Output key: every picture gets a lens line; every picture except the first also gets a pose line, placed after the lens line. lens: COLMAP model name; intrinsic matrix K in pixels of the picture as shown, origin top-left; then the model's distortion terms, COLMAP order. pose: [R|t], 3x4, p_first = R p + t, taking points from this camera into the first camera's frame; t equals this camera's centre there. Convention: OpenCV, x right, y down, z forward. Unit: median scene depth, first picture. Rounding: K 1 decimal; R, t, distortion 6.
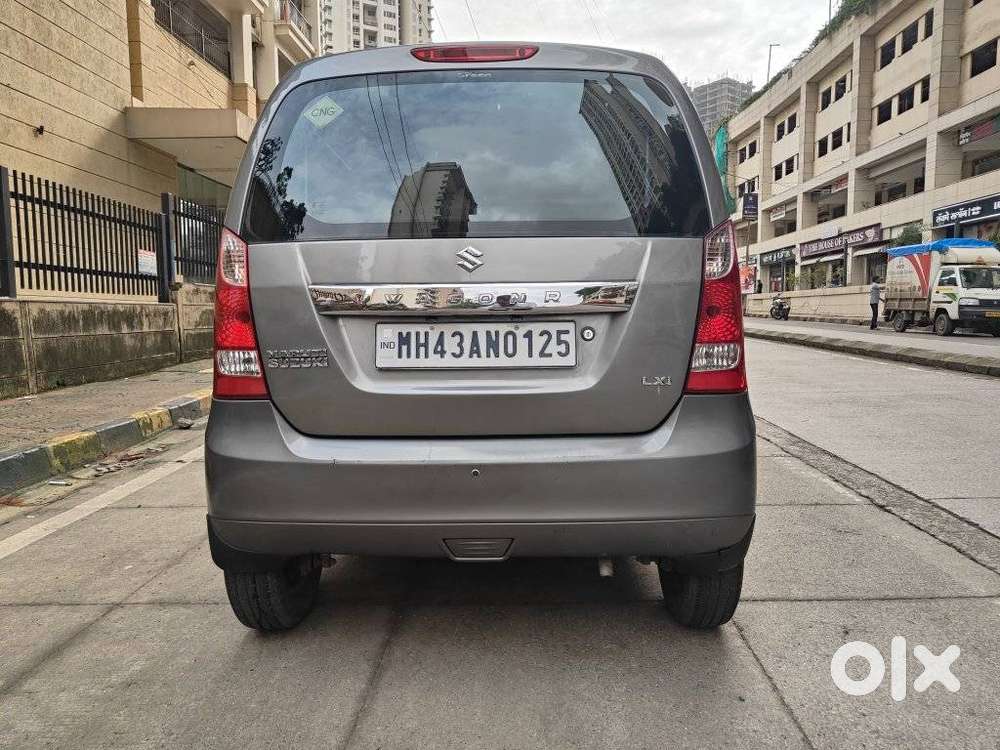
lens RADIAL K [[695.5, 0, 501.4], [0, 695.5, 379.5], [0, 0, 1]] dist [0.001520, 0.008220]
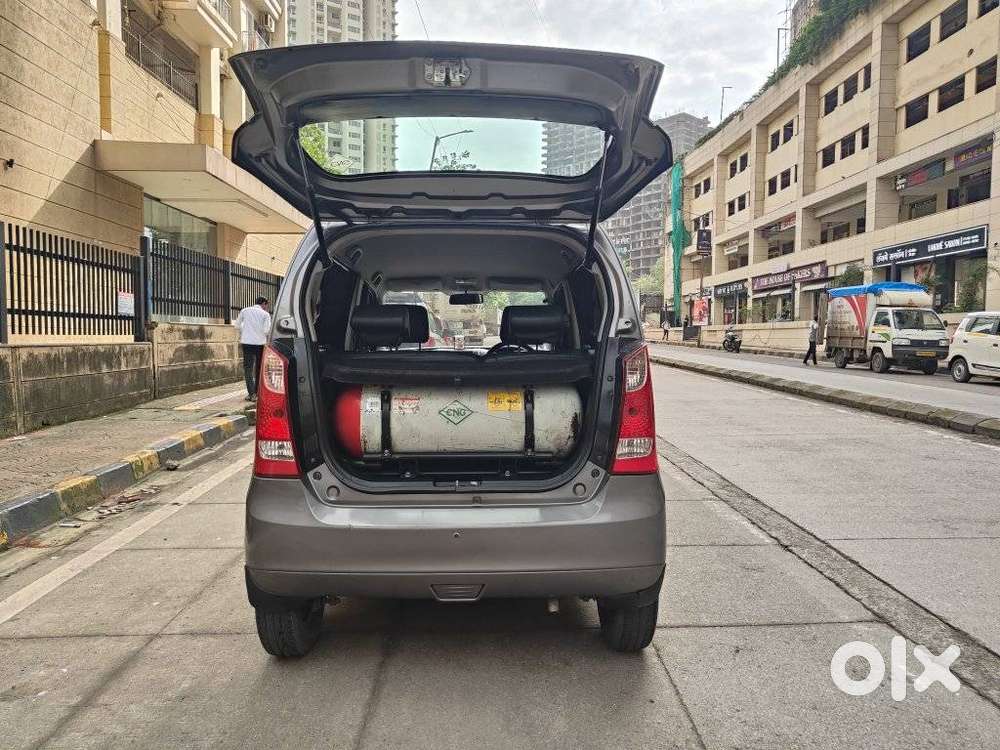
lens RADIAL K [[716.4, 0, 500.0], [0, 716.4, 375.0], [0, 0, 1]] dist [-0.003045, 0.008616]
pose [[0.998380, 0.010272, 0.055966, -0.009858], [-0.008483, 0.999448, -0.032113, -0.036782], [-0.056265, 0.031586, 0.997916, -0.113369]]
